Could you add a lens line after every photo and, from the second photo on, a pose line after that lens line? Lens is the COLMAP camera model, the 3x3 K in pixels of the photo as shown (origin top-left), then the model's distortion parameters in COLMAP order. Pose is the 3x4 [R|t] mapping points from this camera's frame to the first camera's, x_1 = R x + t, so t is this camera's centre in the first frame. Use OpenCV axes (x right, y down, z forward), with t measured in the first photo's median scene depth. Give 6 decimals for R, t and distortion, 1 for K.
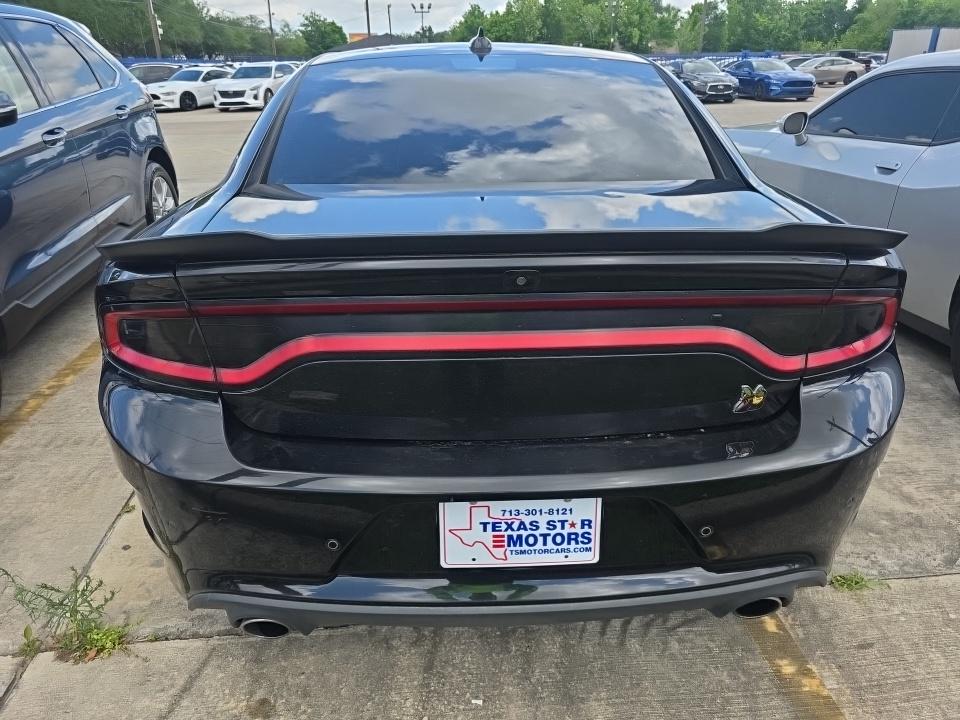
lens RADIAL K [[661.1, 0, 476.3], [0, 661.1, 360.3], [0, 0, 1]] dist [0.066426, -0.068639]
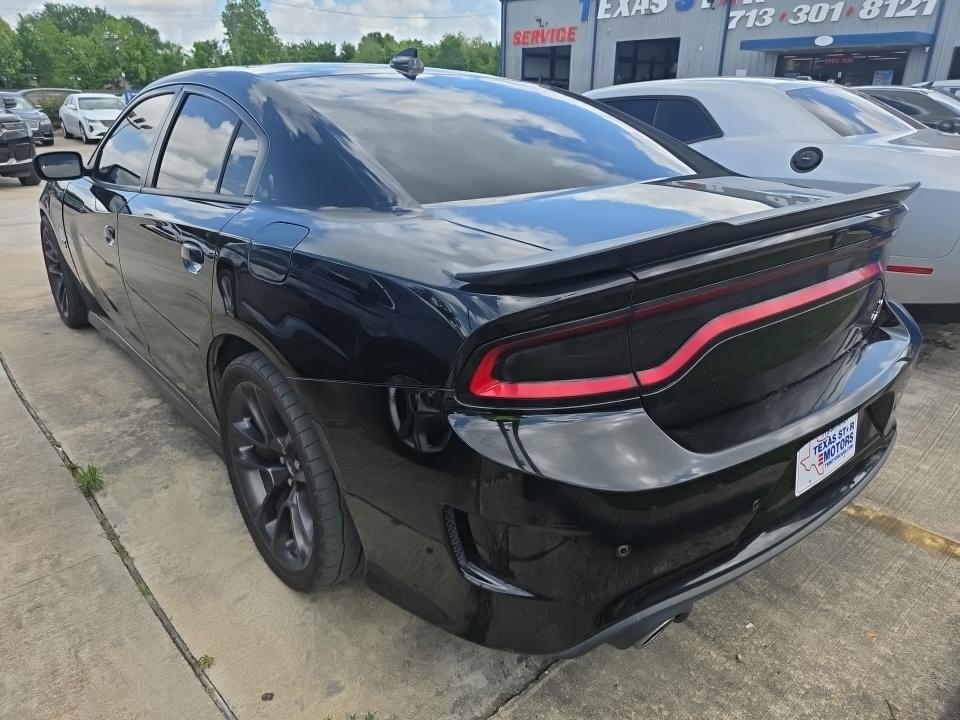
lens RADIAL K [[661.1, 0, 476.3], [0, 661.1, 360.3], [0, 0, 1]] dist [0.066426, -0.068639]
pose [[0.794474, -0.215478, 0.567786, -0.913517], [0.242769, 0.969671, 0.028302, -0.072601], [-0.556664, 0.115355, 0.822690, 0.267161]]
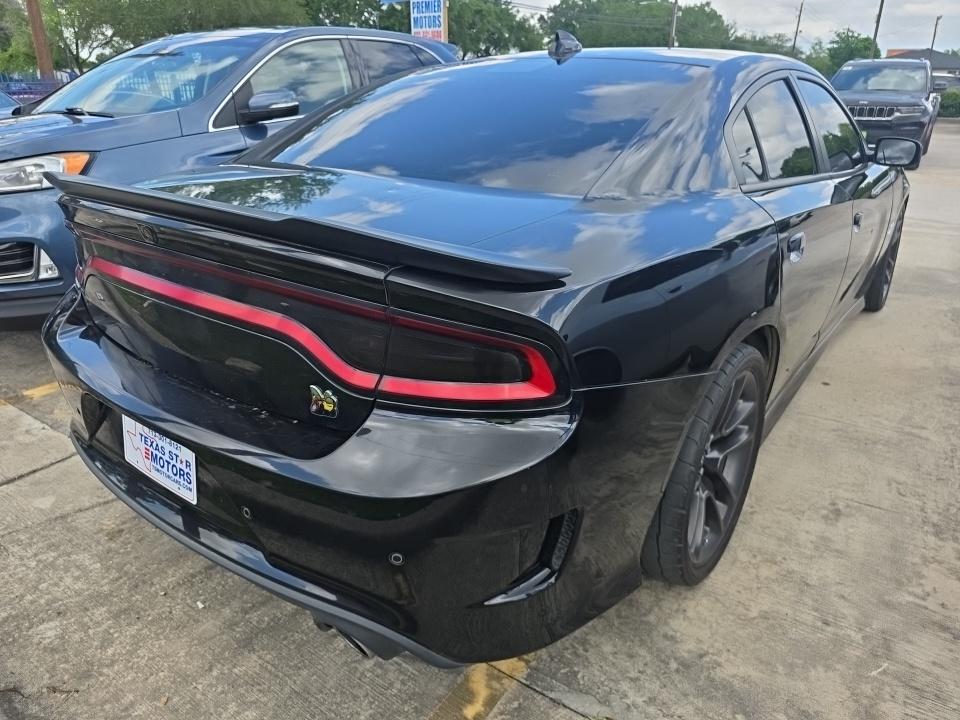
lens RADIAL K [[661.1, 0, 476.3], [0, 661.1, 360.3], [0, 0, 1]] dist [0.066426, -0.068639]
pose [[0.760076, 0.253218, -0.598470, 0.950895], [-0.268312, 0.961077, 0.065875, -0.102899], [0.591856, 0.110507, 0.798433, 0.306716]]
